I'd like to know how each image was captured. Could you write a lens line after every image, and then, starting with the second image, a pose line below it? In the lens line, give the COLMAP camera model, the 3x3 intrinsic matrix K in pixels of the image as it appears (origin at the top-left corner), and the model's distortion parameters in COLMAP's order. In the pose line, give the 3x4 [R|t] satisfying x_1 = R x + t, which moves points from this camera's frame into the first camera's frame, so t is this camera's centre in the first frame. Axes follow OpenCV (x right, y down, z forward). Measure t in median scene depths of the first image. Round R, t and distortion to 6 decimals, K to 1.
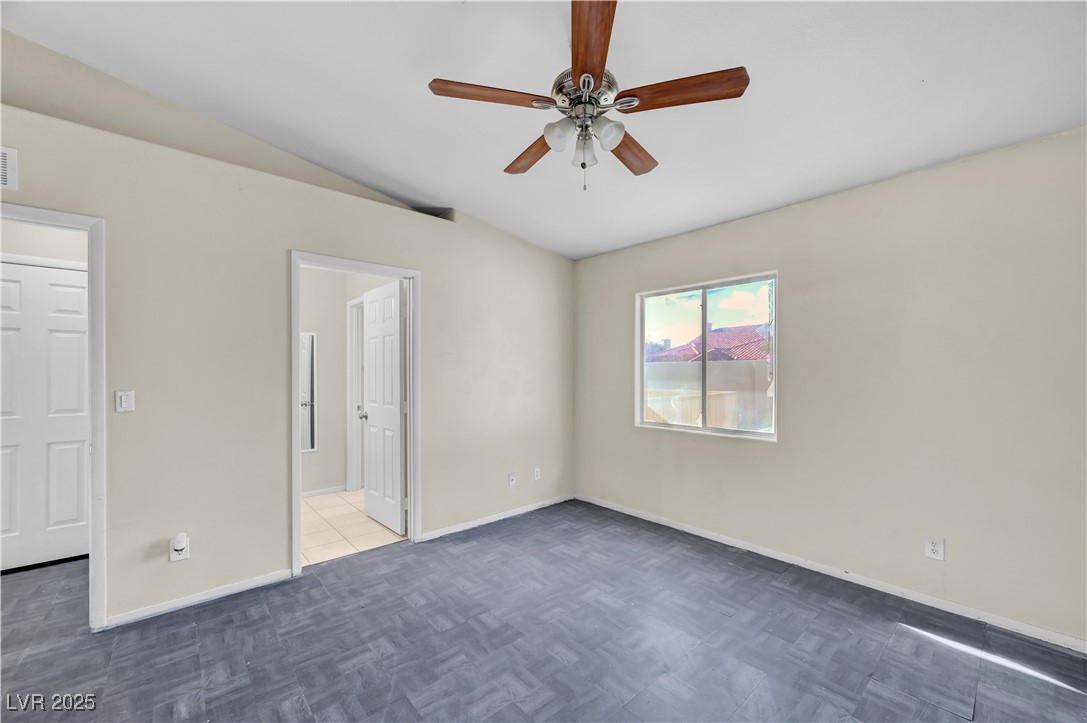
lens RADIAL K [[429.4, 0, 550.0], [0, 429.4, 370.0], [0, 0, 1]] dist [-0.001924, 0.000229]
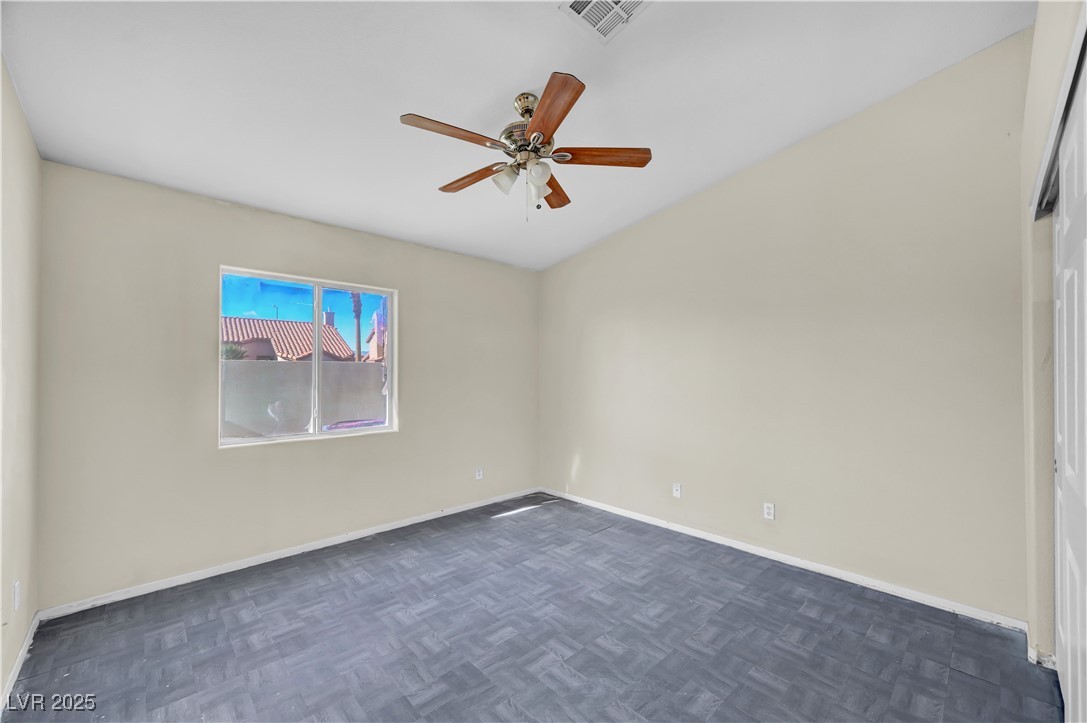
lens RADIAL K [[429.4, 0, 549.8], [0, 429.4, 366.5], [0, 0, 1]] dist [-0.001924, 0.000229]
pose [[-0.039159, 0.019203, 0.999048, -0.764598], [-0.003683, 0.999806, -0.019362, 0.006600], [-0.999226, -0.004437, -0.039081, 0.667927]]
